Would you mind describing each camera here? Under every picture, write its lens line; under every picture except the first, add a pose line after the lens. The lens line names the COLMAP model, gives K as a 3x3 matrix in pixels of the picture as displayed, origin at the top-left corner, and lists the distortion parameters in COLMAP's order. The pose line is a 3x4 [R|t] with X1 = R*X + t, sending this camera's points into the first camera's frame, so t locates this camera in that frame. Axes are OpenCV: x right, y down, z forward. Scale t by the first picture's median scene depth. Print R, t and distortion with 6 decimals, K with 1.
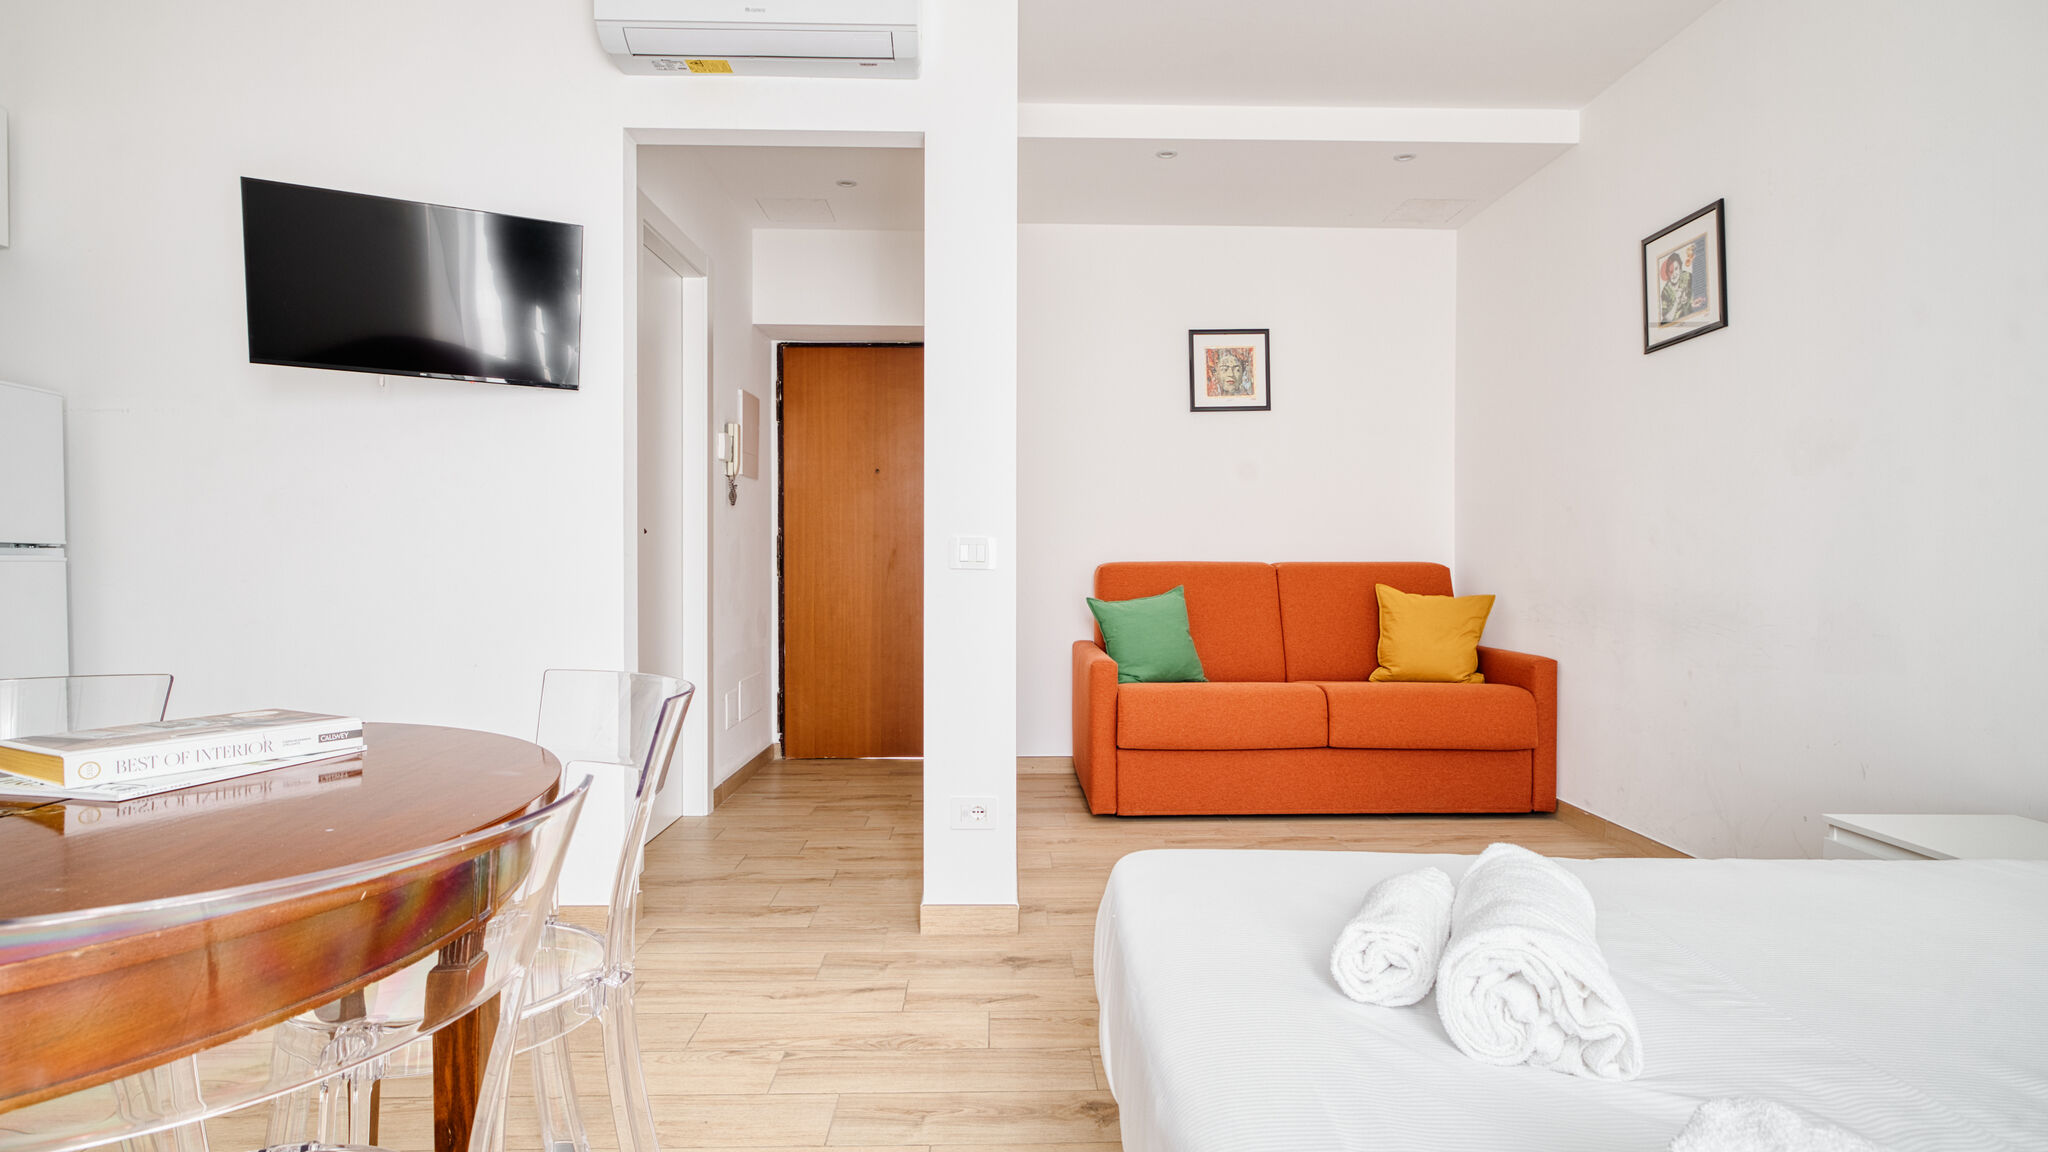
lens RADIAL K [[1044.3, 0, 1020.2], [0, 1044.3, 568.5], [0, 0, 1]] dist [-0.004960, 0.004124]
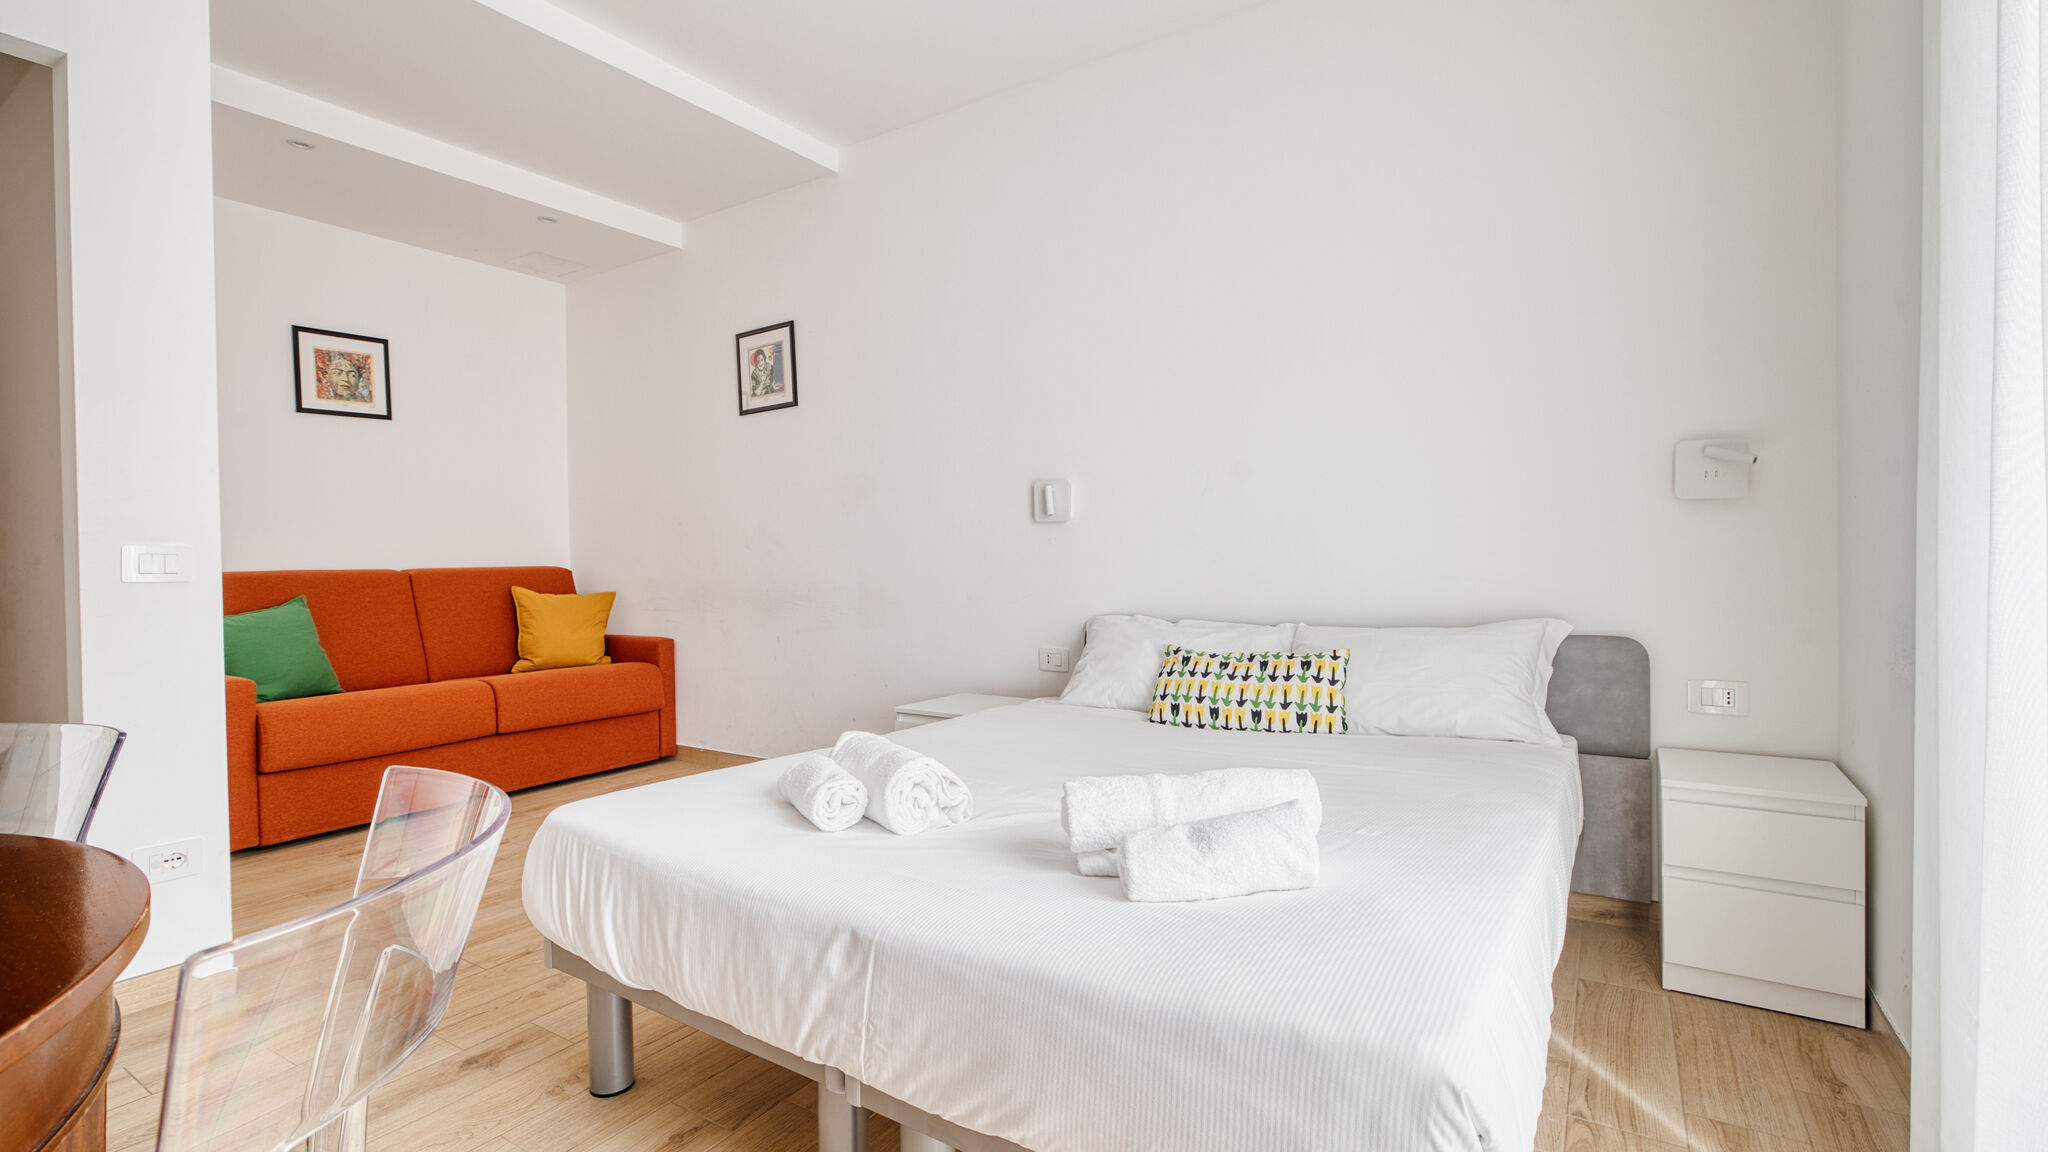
lens RADIAL K [[920.5, 0, 1022.9], [0, 920.5, 571.5], [0, 0, 1]] dist [-0.004025, 0.000889]
pose [[0.566648, -0.021752, 0.823673, -0.188049], [0.023684, 0.999668, 0.010106, 0.001872], [-0.823619, 0.013781, 0.566976, -0.016586]]
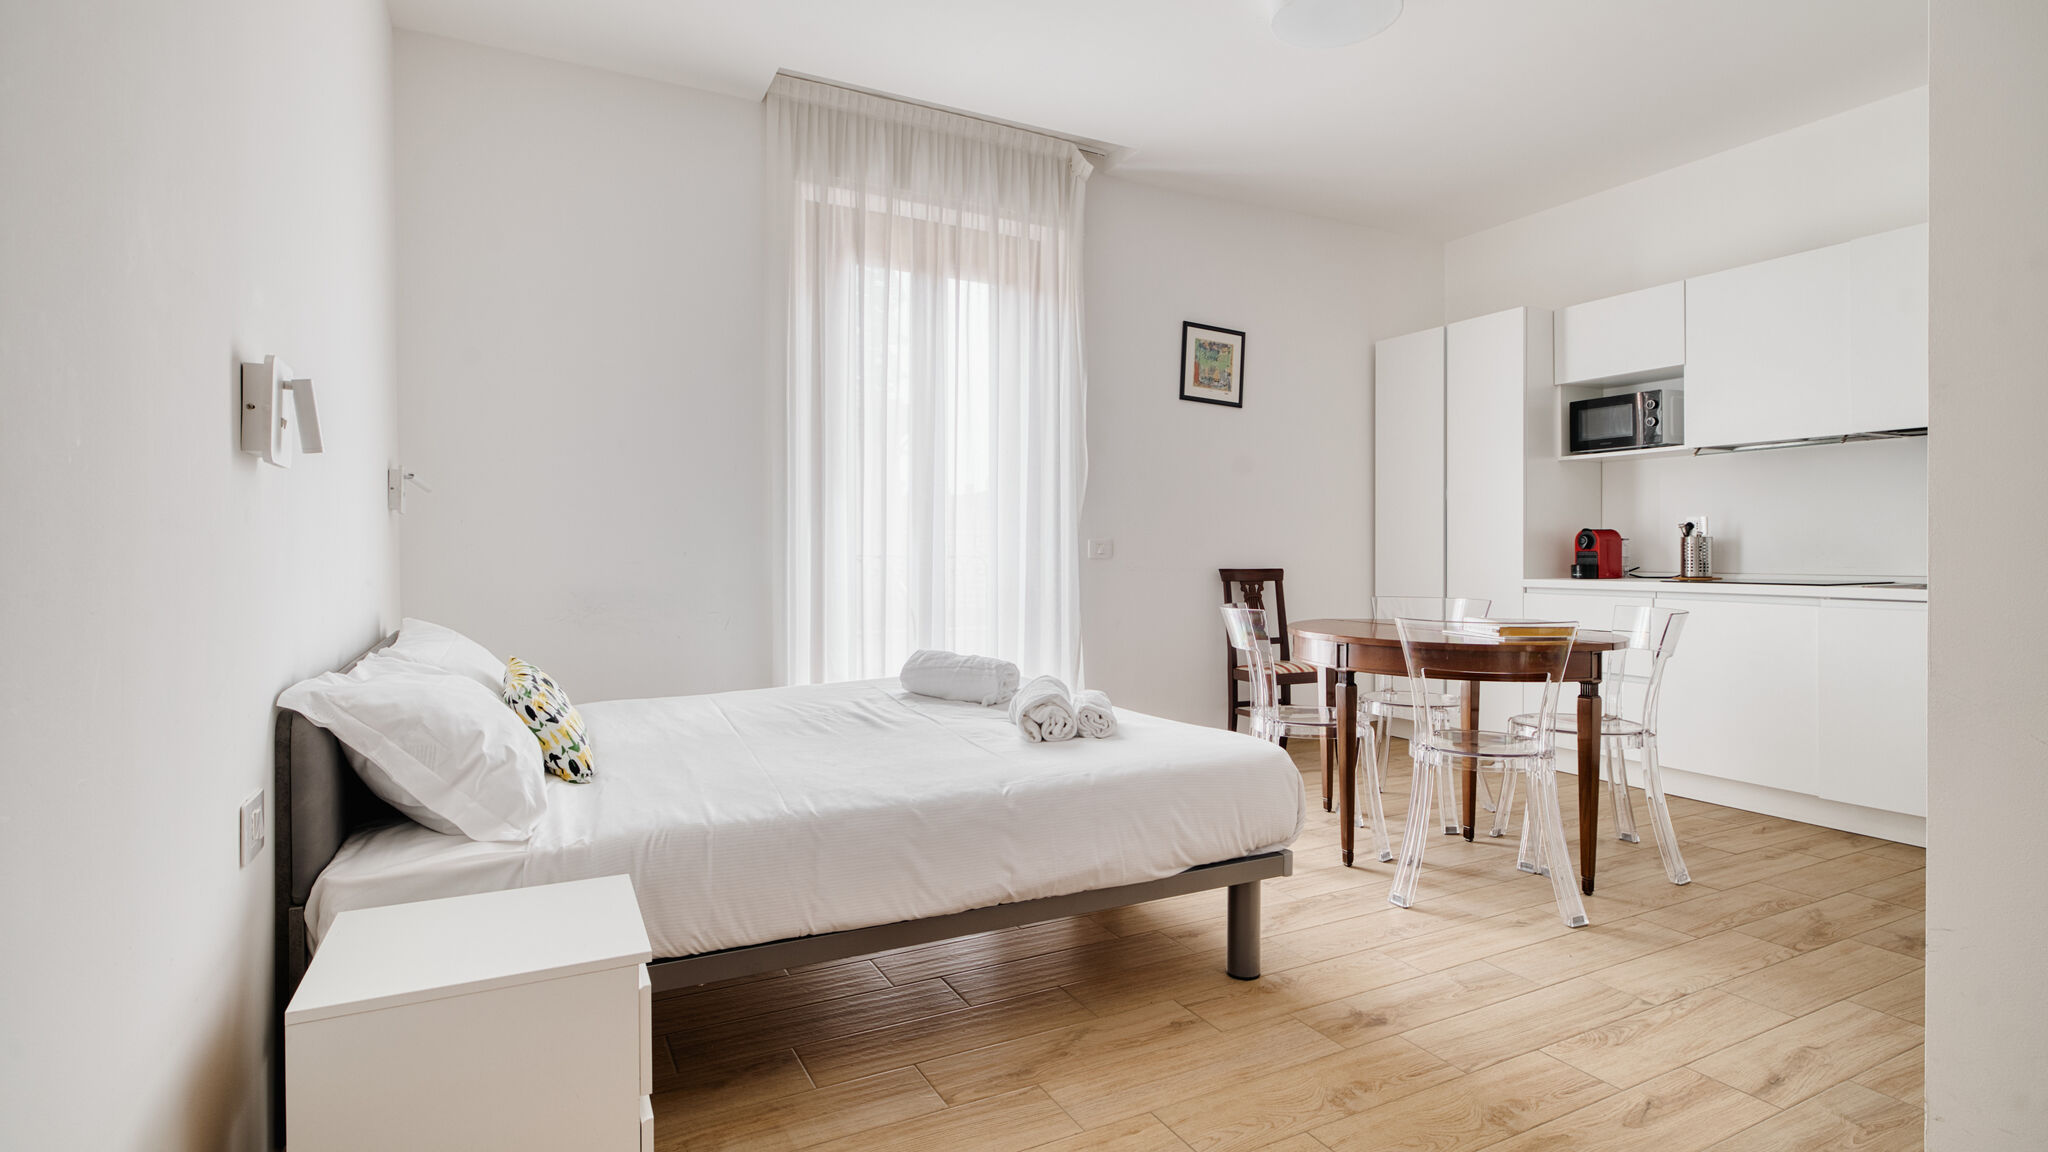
lens RADIAL K [[1031.8, 0, 1020.8], [0, 1031.8, 543.6], [0, 0, 1]] dist [0.003459, 0.000110]
pose [[-0.896142, -0.004787, -0.443741, 0.464182], [-0.006611, 0.999975, 0.002564, -0.010181], [0.443717, 0.005231, -0.896151, 0.907912]]
